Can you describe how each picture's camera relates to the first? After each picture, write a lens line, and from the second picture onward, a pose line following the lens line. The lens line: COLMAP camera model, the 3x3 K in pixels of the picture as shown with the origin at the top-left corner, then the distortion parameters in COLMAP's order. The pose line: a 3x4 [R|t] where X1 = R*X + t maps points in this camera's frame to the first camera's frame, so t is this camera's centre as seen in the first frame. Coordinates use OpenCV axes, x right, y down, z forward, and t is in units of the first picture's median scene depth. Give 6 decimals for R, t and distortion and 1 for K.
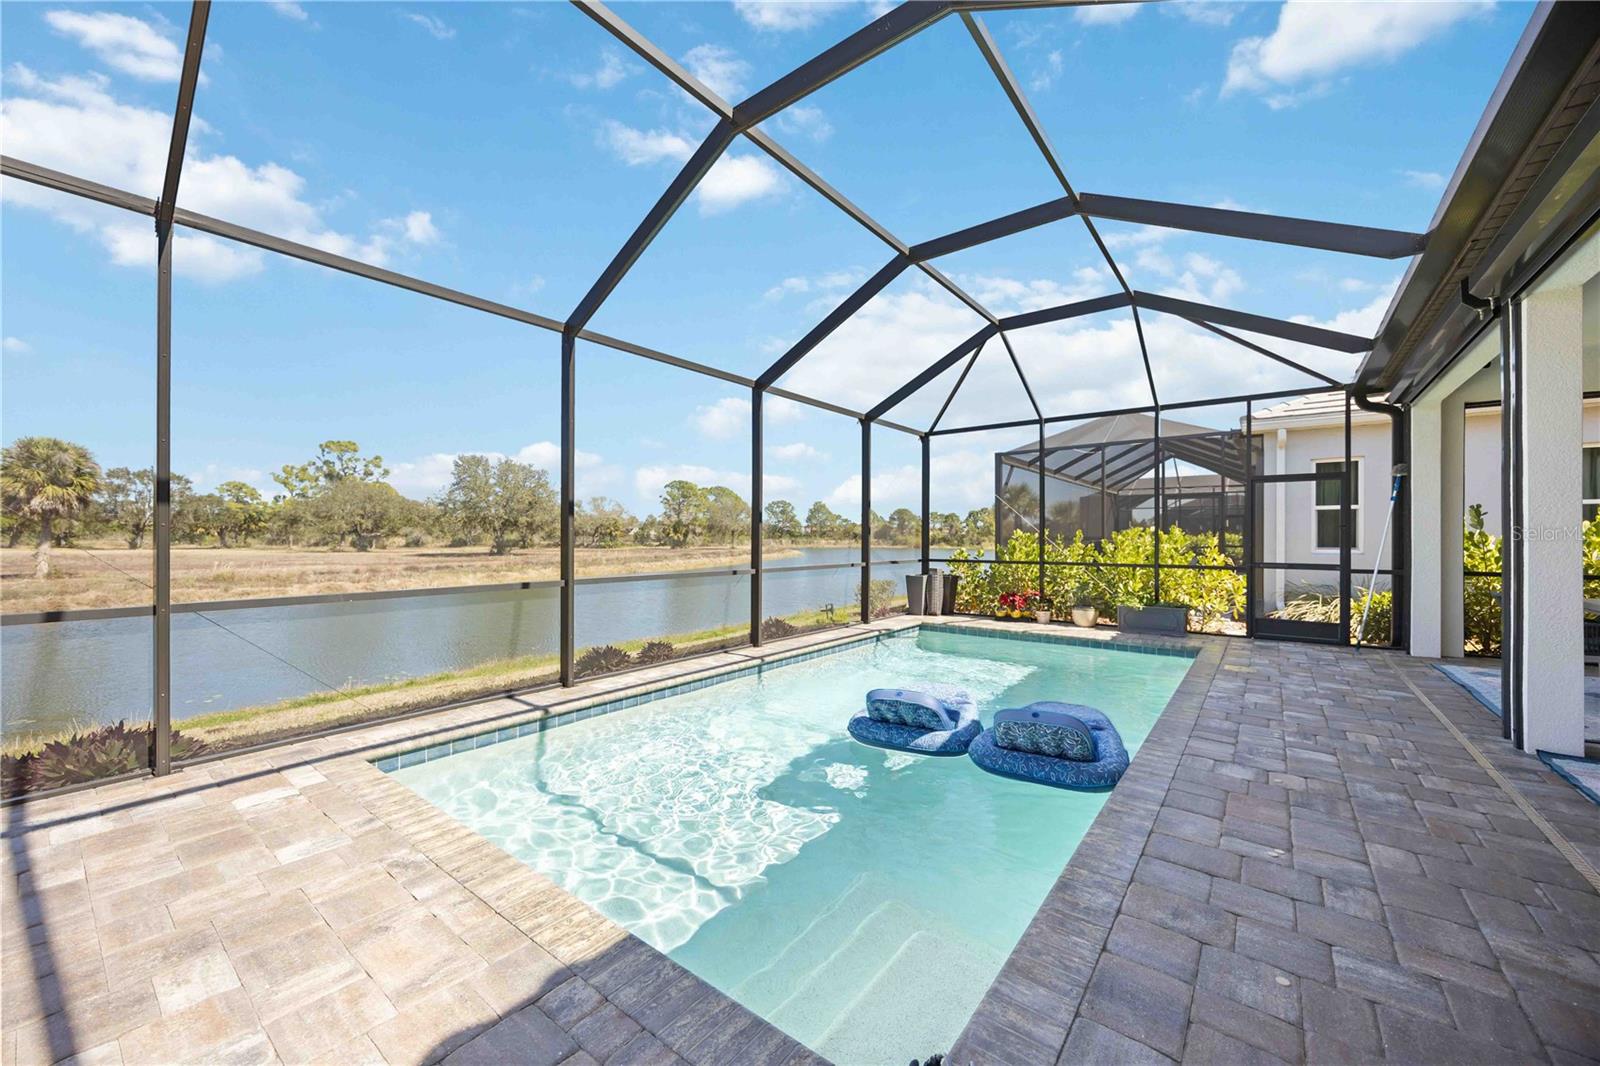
lens RADIAL K [[607.0, 0, 802.3], [0, 607.0, 534.6], [0, 0, 1]] dist [-0.000875, 0.000170]
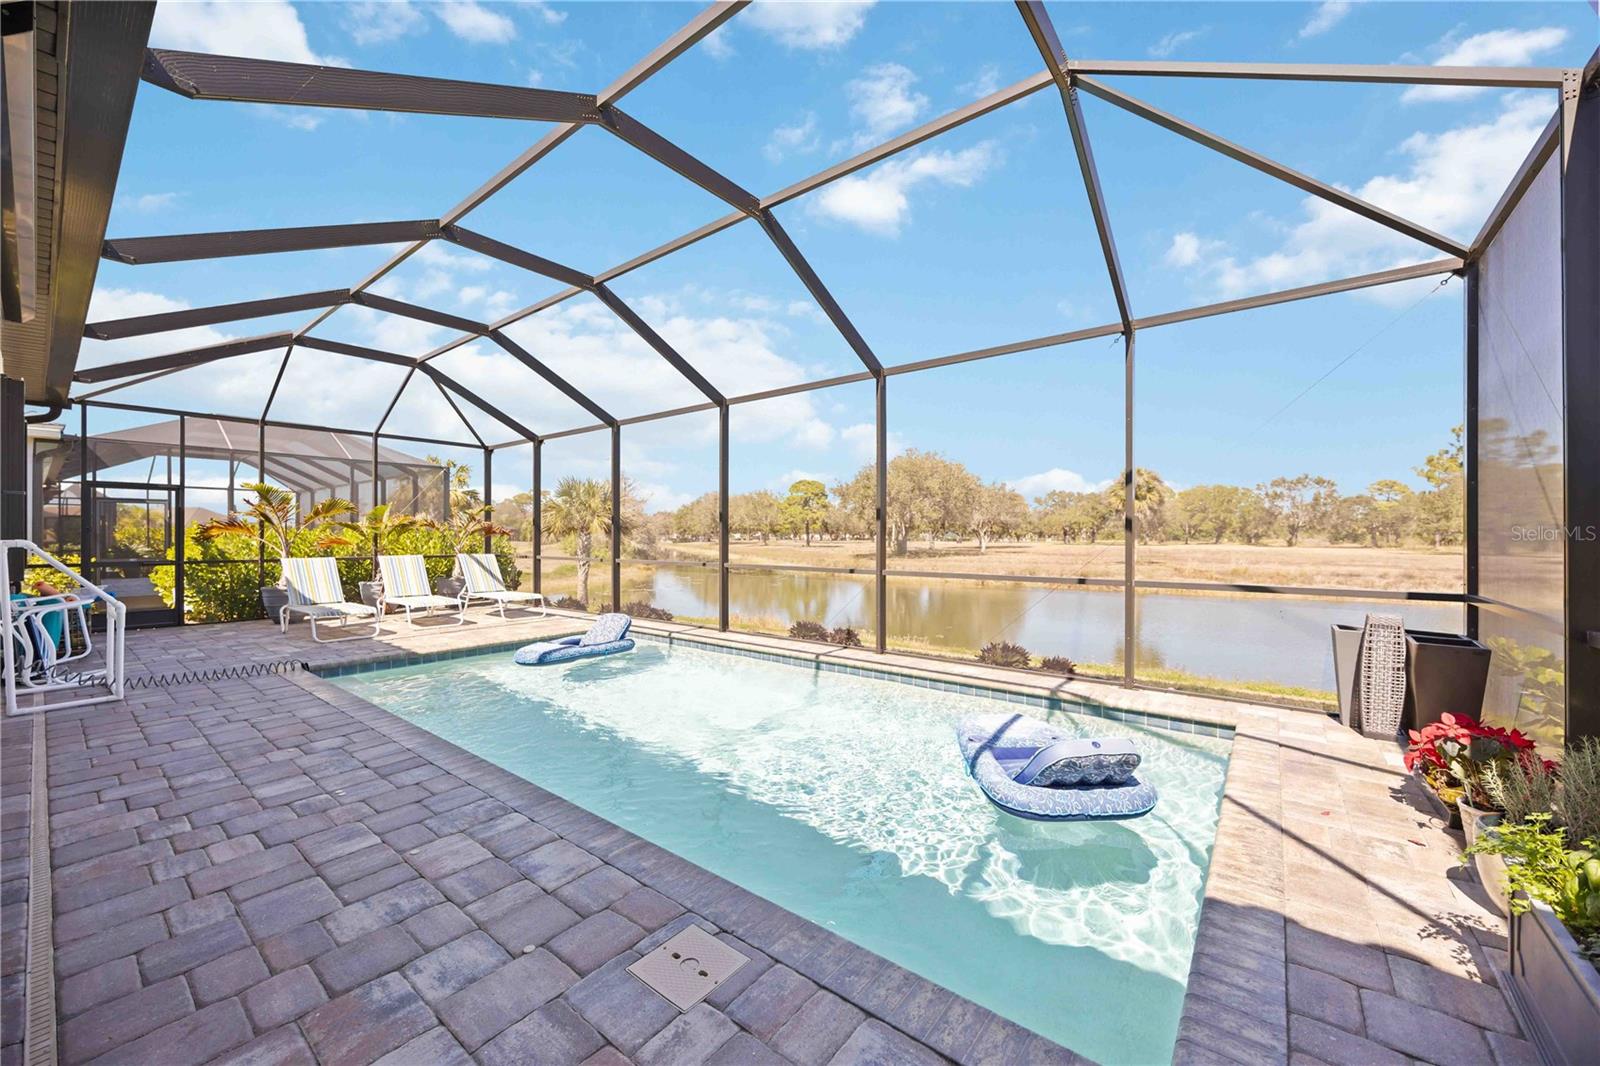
lens RADIAL K [[607.0, 0, 802.3], [0, 607.0, 534.6], [0, 0, 1]] dist [-0.000875, 0.000170]
pose [[-0.011566, -0.004025, -0.999925, 0.903808], [0.005145, 0.999978, -0.004085, 0.004429], [0.999920, -0.005192, -0.011545, 0.932285]]
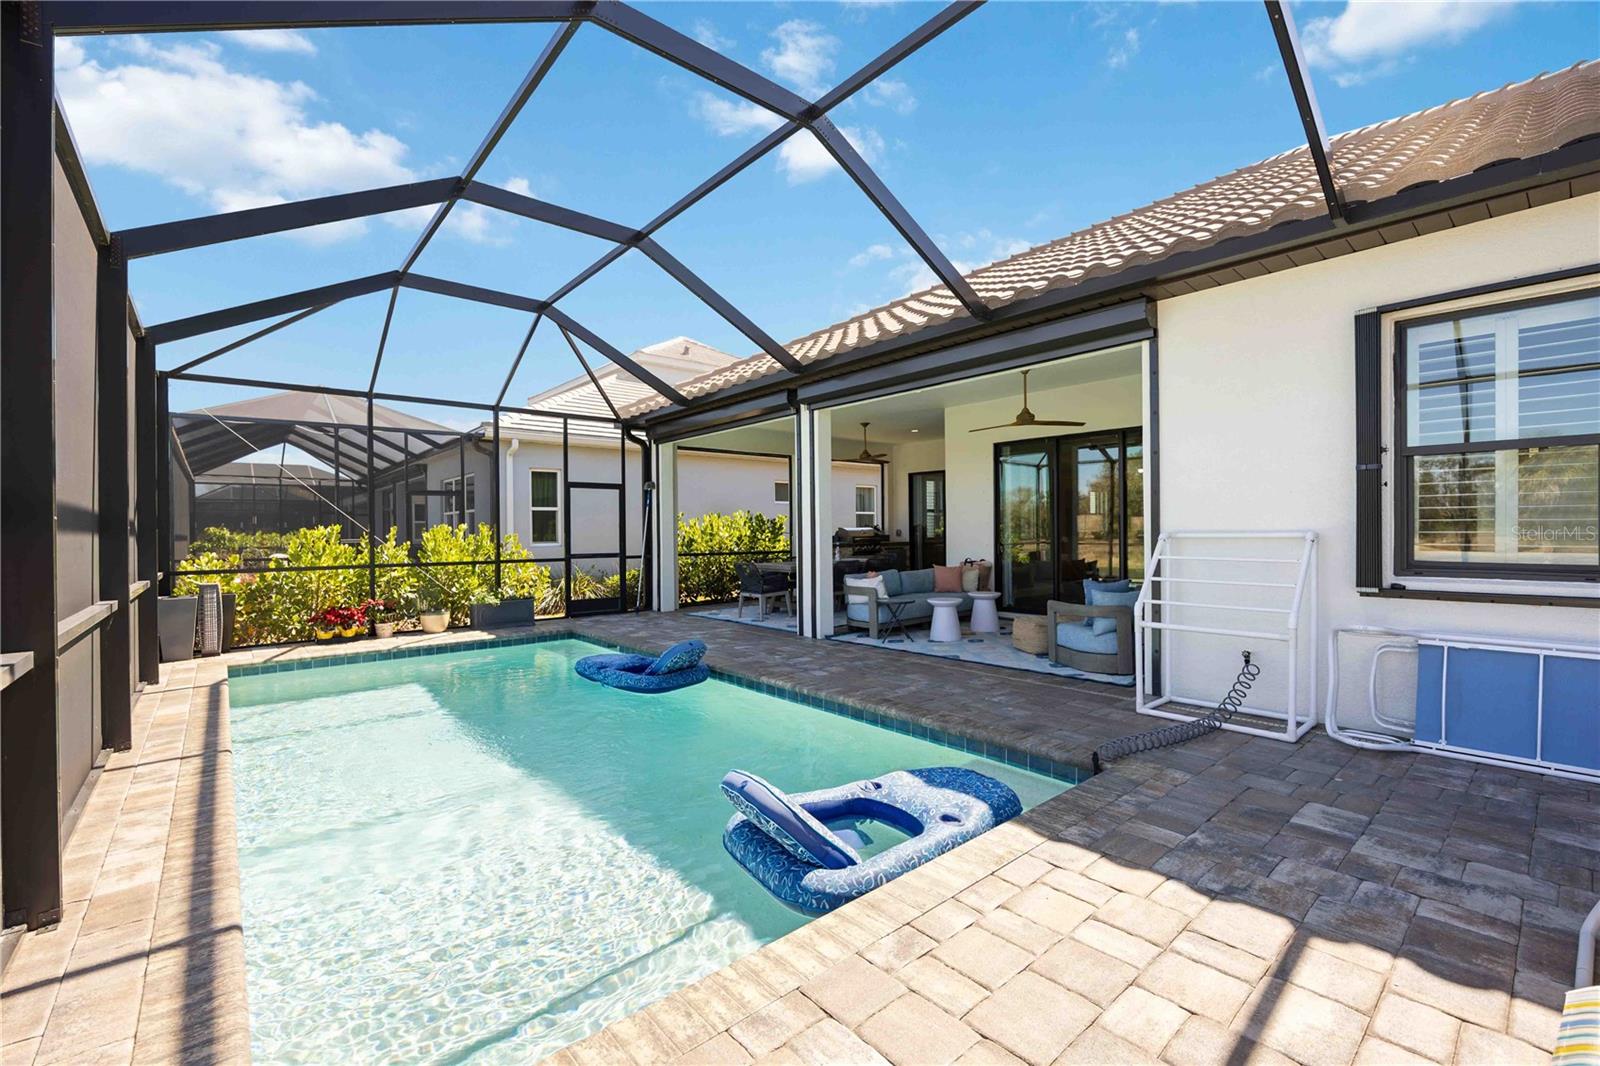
lens RADIAL K [[675.3, 0, 800.0], [0, 675.3, 533.0], [0, 0, 1]] dist [-0.001302, -0.000117]
pose [[0.202386, -0.006209, 0.979286, -0.527761], [0.006093, 0.999969, 0.005081, 0.000330], [-0.979287, 0.004938, 0.202418, 0.326246]]
